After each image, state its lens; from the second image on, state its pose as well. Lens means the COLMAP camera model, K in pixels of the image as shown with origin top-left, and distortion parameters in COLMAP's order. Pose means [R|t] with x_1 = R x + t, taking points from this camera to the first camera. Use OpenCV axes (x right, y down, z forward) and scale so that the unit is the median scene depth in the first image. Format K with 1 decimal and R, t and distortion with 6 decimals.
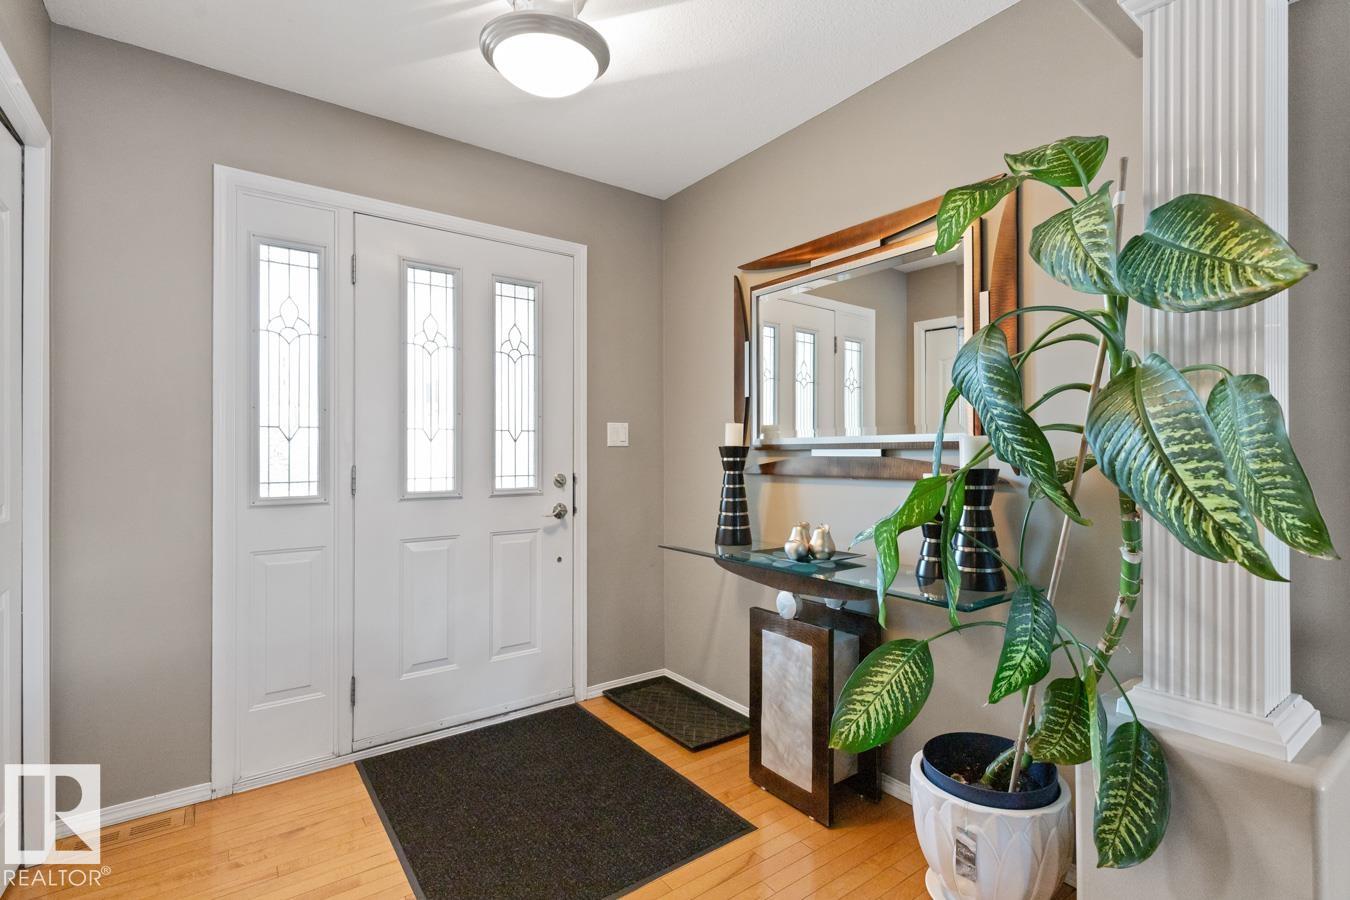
lens RADIAL K [[618.1, 0, 673.1], [0, 618.1, 451.8], [0, 0, 1]] dist [0.001976, 0.000288]
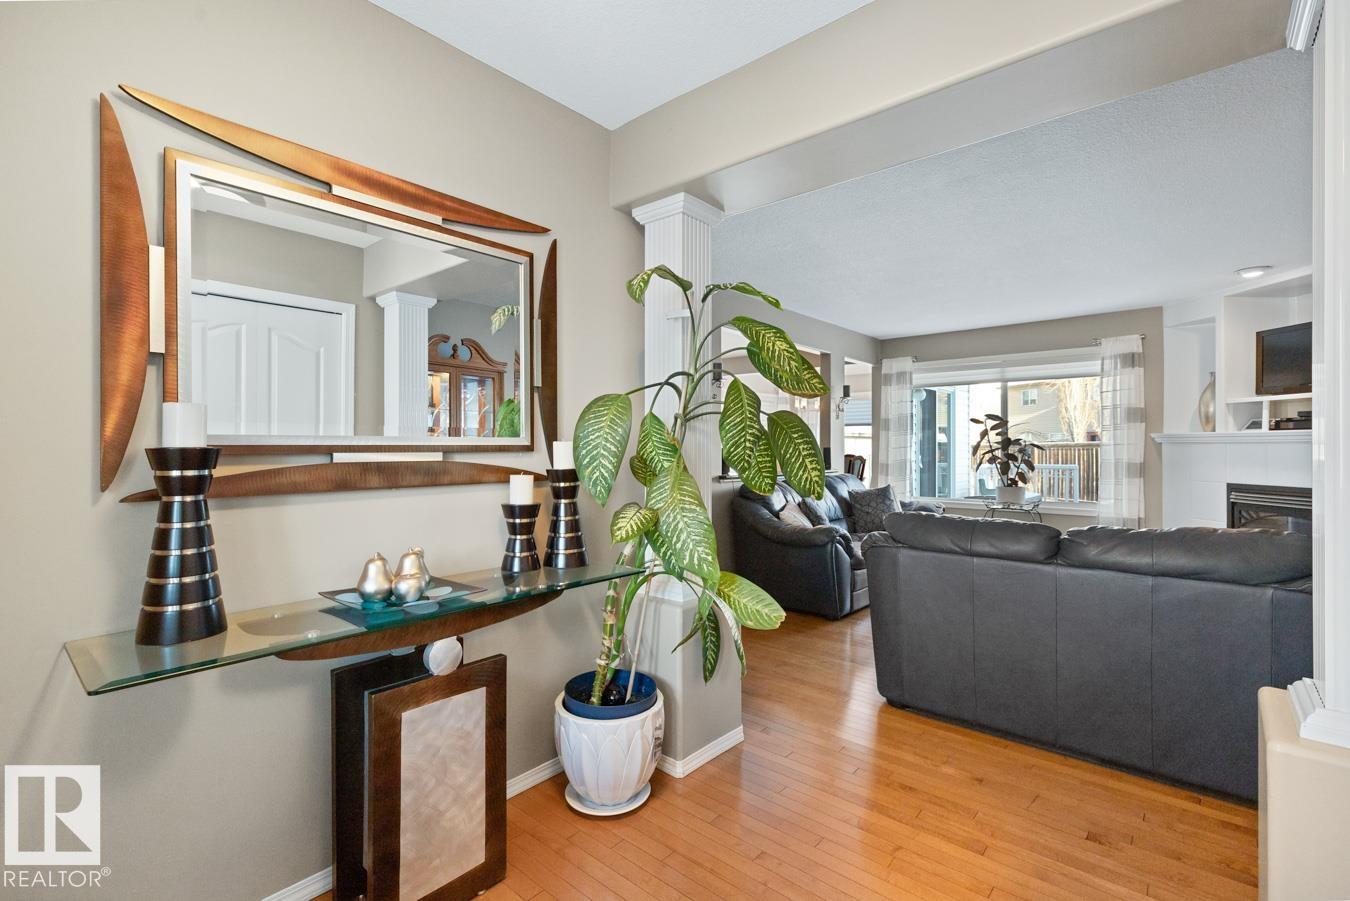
lens RADIAL K [[618.1, 0, 677.2], [0, 618.1, 445.5], [0, 0, 1]] dist [0.001976, 0.000288]
pose [[-0.224599, -0.001057, 0.974451, -0.593621], [-0.001605, 0.999998, 0.000715, -0.014672], [-0.974450, -0.001403, -0.224600, 0.845813]]
